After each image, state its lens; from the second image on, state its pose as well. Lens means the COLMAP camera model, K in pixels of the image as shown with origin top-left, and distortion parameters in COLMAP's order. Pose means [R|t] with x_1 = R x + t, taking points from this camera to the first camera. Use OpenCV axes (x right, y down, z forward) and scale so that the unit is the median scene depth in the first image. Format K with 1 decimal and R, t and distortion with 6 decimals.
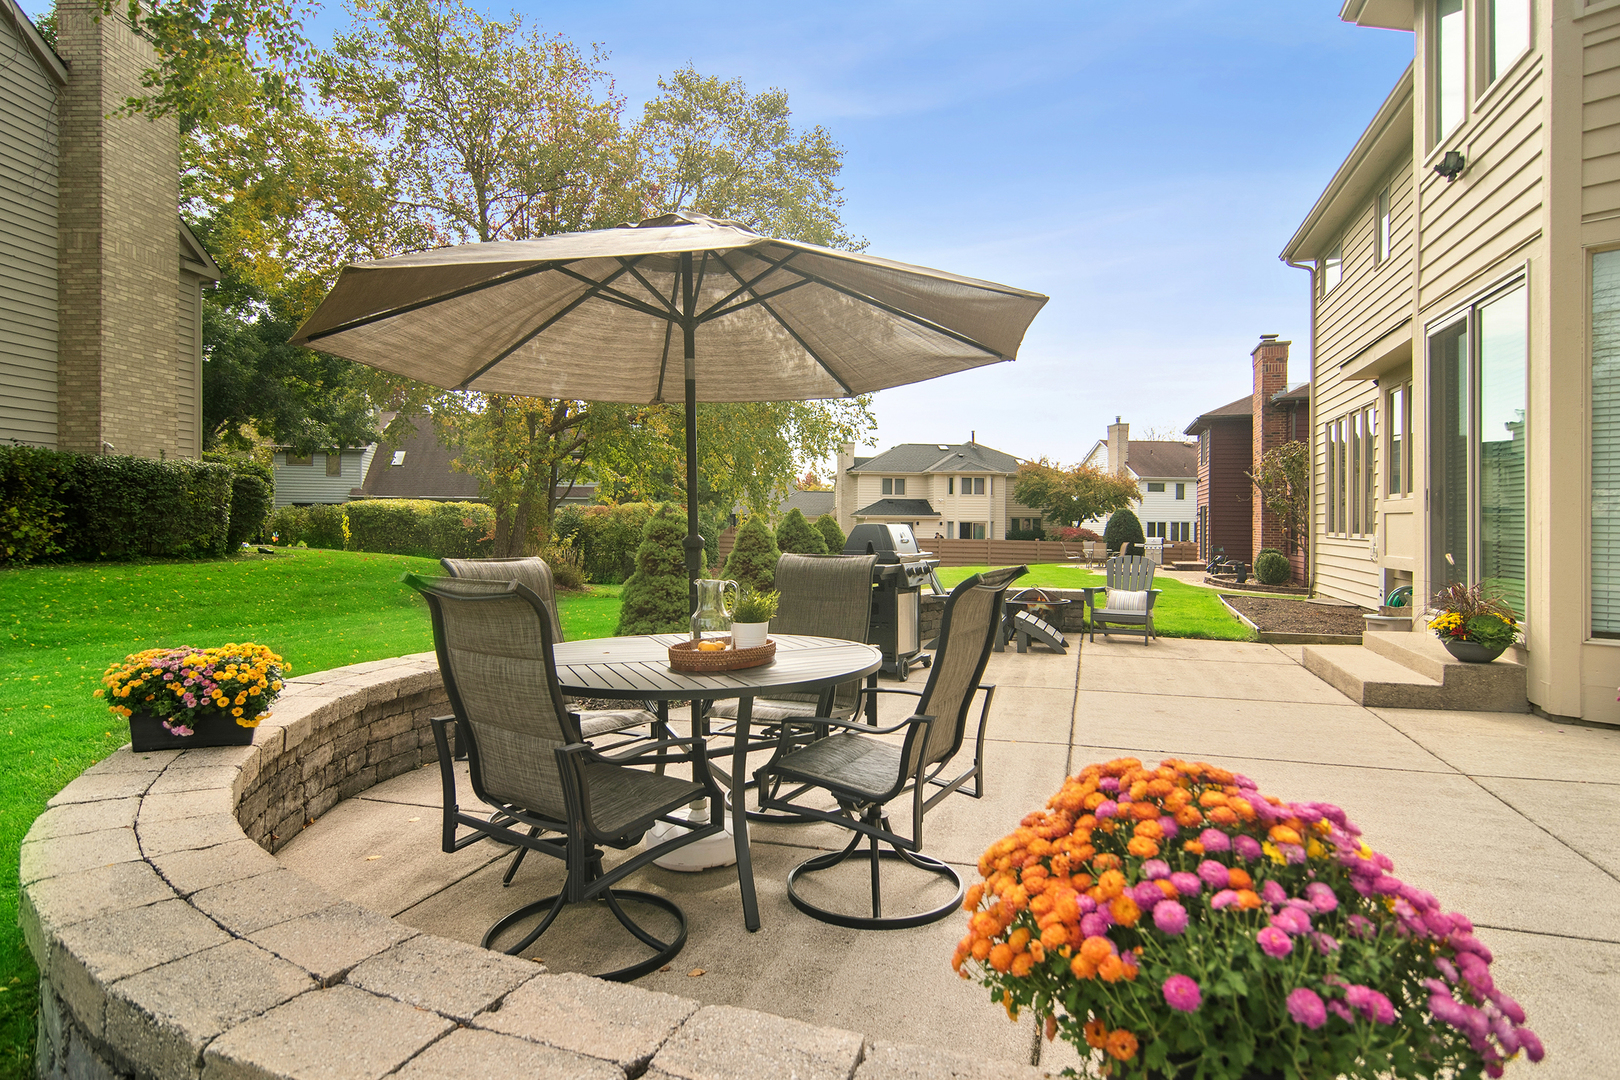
lens RADIAL K [[883.9, 0, 815.5], [0, 883.9, 525.0], [0, 0, 1]] dist [0.000487, -0.000163]
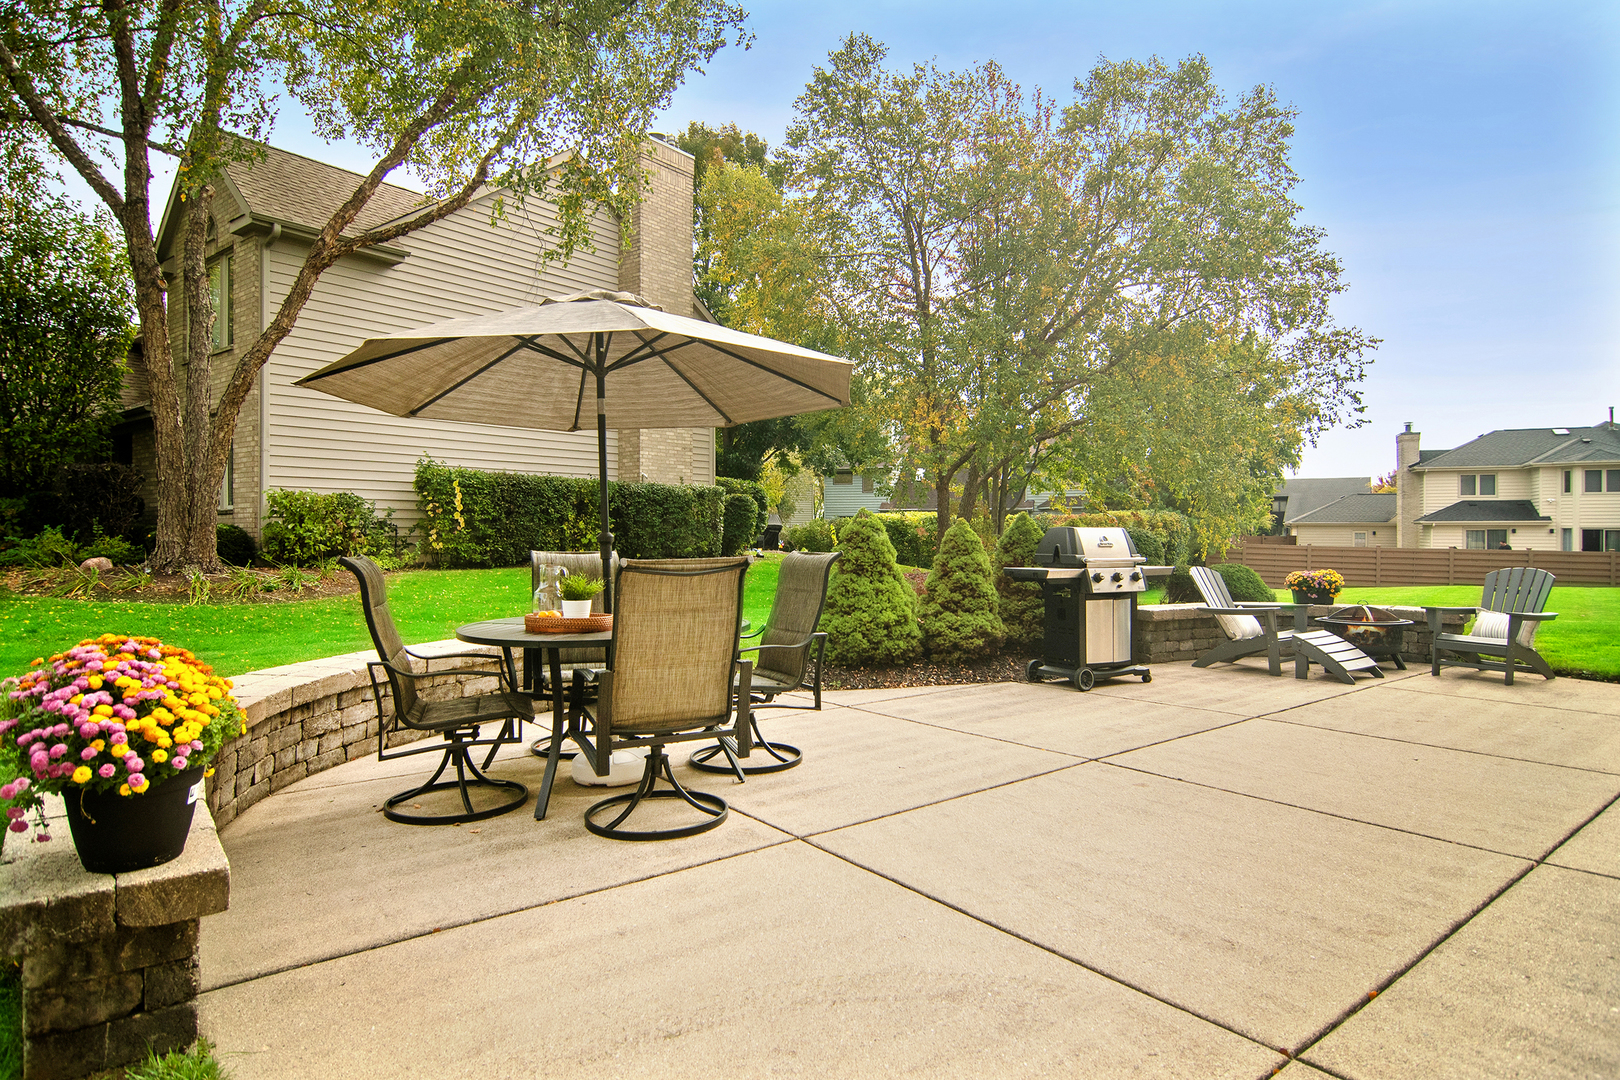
lens RADIAL K [[891.5, 0, 810.0], [0, 891.5, 540.0], [0, 0, 1]] dist [-0.004160, -0.014426]
pose [[0.820706, 0.000446, -0.571351, 0.177593], [0.002461, 0.999988, 0.004317, 0.003571], [0.571346, -0.004949, 0.820694, 0.017576]]
